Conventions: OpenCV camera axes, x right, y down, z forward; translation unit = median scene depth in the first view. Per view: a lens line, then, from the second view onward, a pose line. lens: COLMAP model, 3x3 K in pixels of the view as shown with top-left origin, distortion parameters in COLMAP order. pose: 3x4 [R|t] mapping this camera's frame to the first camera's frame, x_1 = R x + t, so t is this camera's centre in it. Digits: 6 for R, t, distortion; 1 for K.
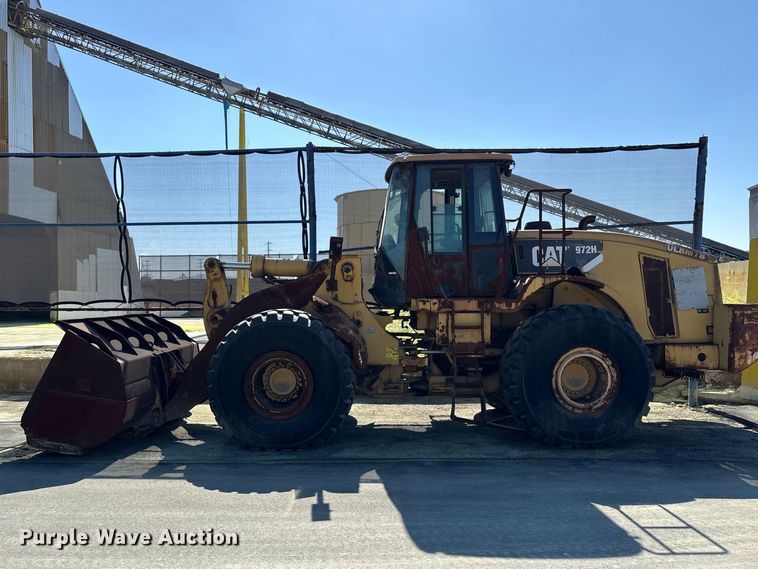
lens RADIAL K [[602.5, 0, 369.1], [0, 602.5, 304.0], [0, 0, 1]] dist [0.067102, -0.090150]
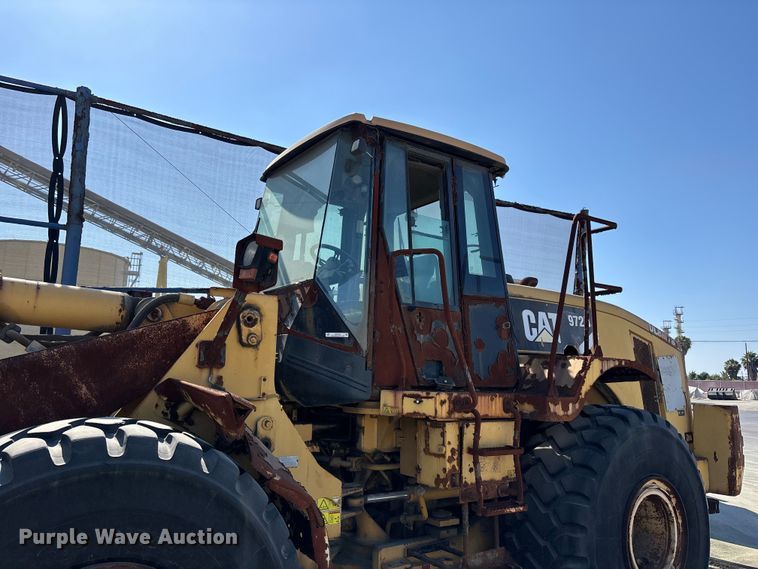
lens RADIAL K [[568.8, 0, 383.3], [0, 568.8, 286.1], [0, 0, 1]] dist [0.051755, -0.063757]
pose [[0.823872, 0.117110, 0.554545, -0.193230], [-0.024201, 0.984797, -0.172017, -0.012534], [-0.566259, 0.128300, 0.814181, 0.613891]]
